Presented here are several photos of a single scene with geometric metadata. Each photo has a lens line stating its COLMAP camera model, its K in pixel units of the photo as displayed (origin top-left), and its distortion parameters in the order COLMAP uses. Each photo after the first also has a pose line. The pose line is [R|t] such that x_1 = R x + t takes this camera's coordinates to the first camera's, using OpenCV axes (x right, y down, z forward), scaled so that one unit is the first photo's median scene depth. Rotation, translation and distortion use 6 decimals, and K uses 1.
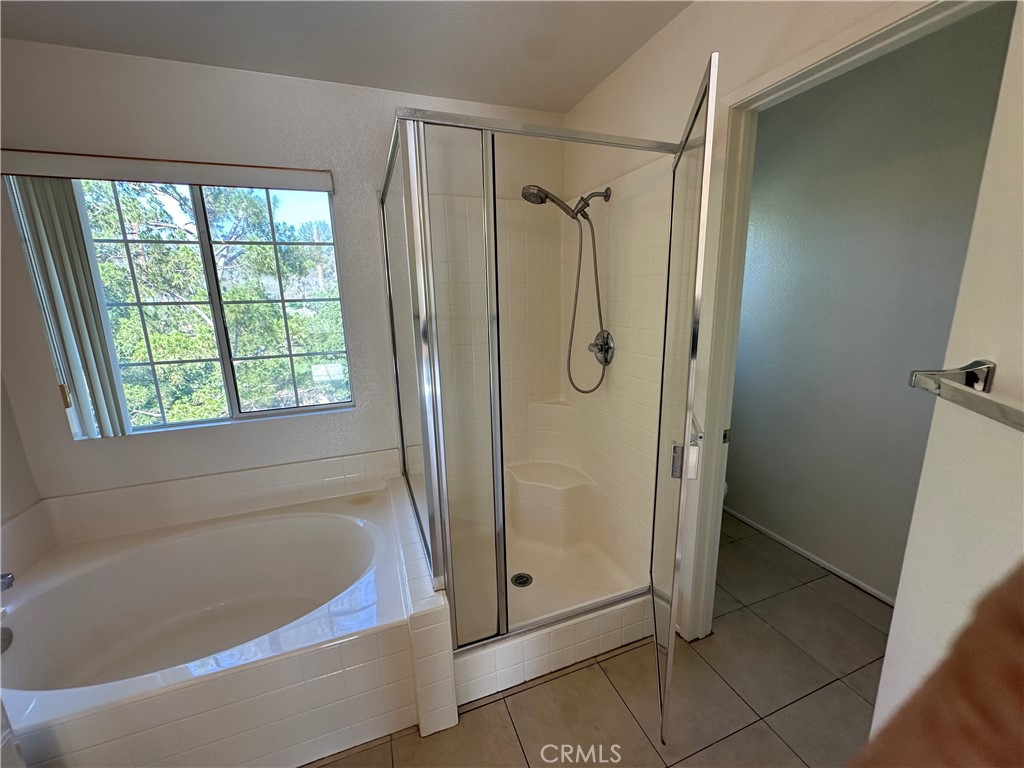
lens RADIAL K [[407.1, 0, 512.0], [0, 407.1, 384.0], [0, 0, 1]] dist [-0.005902, 0.000239]
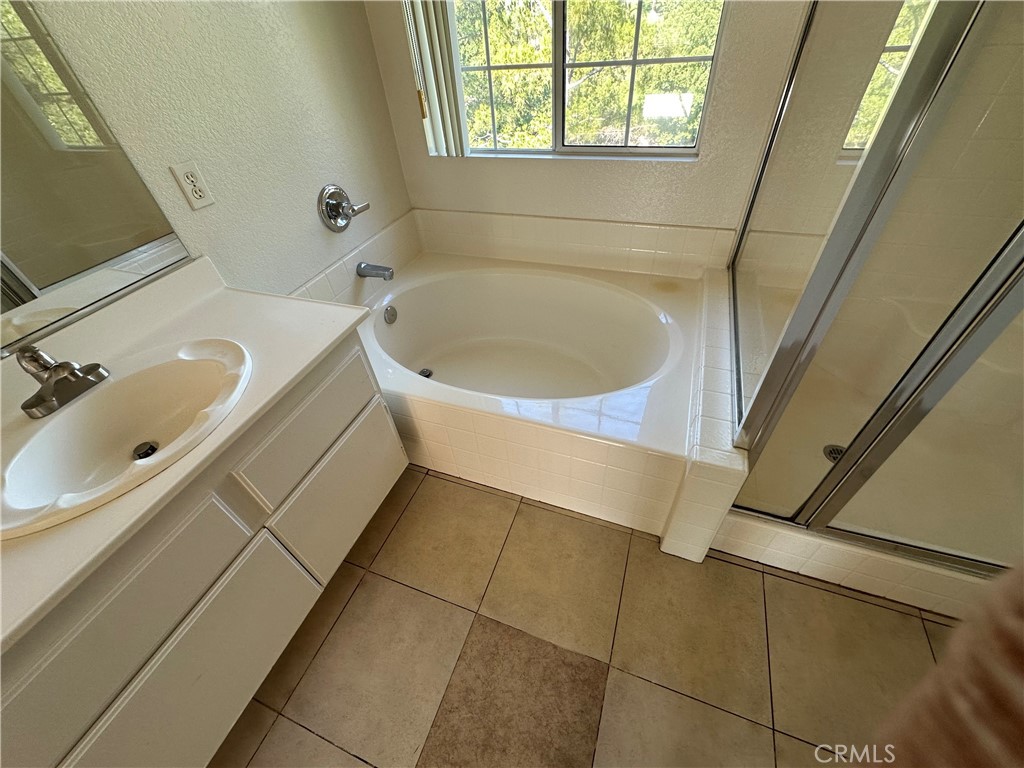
lens RADIAL K [[407.1, 0, 512.0], [0, 407.1, 384.0], [0, 0, 1]] dist [-0.005902, 0.000239]
pose [[0.754884, 0.420503, -0.503317, -0.108052], [-0.087845, 0.825328, 0.557779, 0.017106], [0.649949, -0.376845, 0.659965, 0.174565]]
